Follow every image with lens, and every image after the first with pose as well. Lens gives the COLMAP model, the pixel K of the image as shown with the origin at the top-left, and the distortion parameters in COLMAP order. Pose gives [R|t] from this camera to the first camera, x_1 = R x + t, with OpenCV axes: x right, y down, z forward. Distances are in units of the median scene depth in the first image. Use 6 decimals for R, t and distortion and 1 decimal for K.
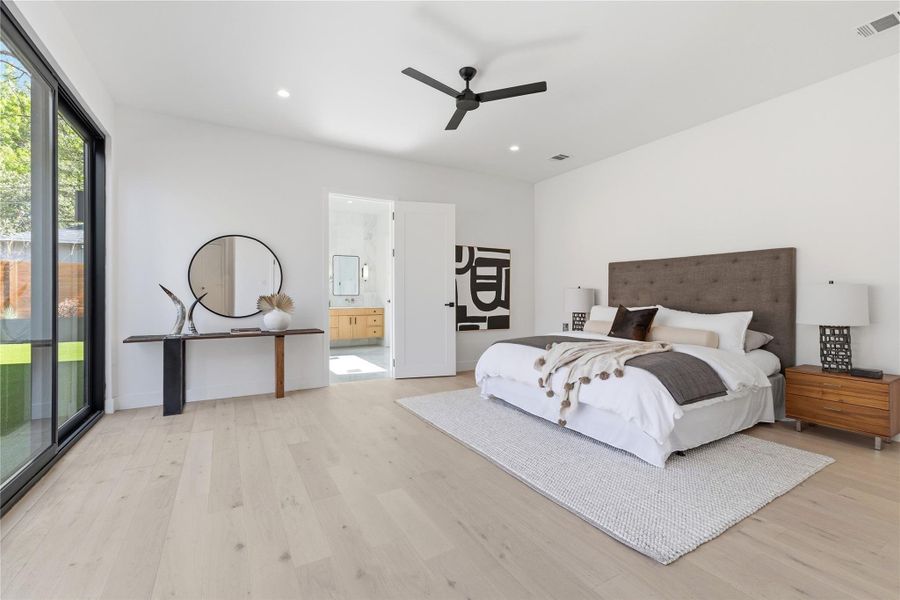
lens RADIAL K [[398.7, 0, 447.4], [0, 398.7, 294.6], [0, 0, 1]] dist [0.000890, 0.000871]
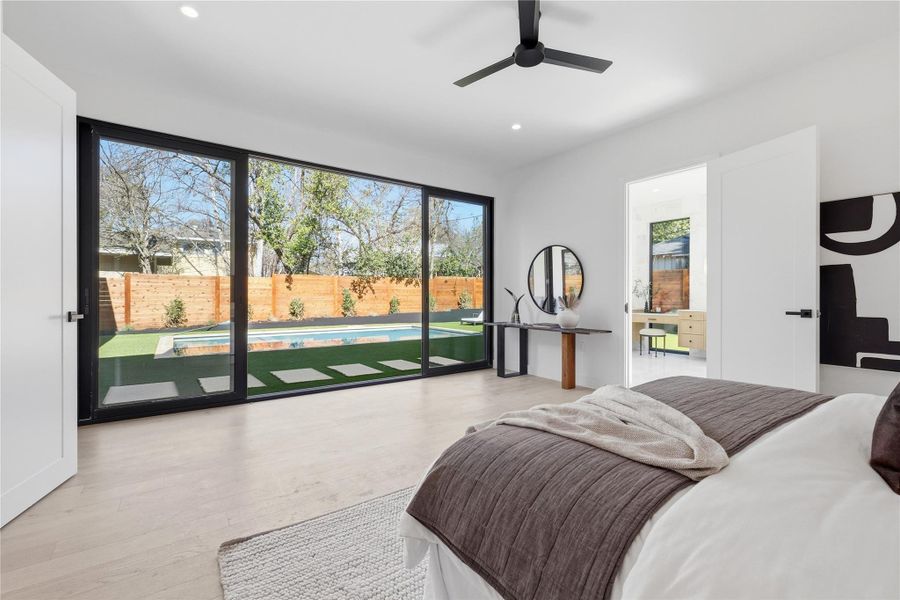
lens RADIAL K [[411.2, 0, 458.4], [0, 411.2, 294.3], [0, 0, 1]] dist [-0.000767, -0.000624]
pose [[0.080503, -0.001250, -0.996754, 0.588998], [-0.004804, 0.999987, -0.001642, 0.002606], [0.996743, 0.004921, 0.080495, 0.536337]]
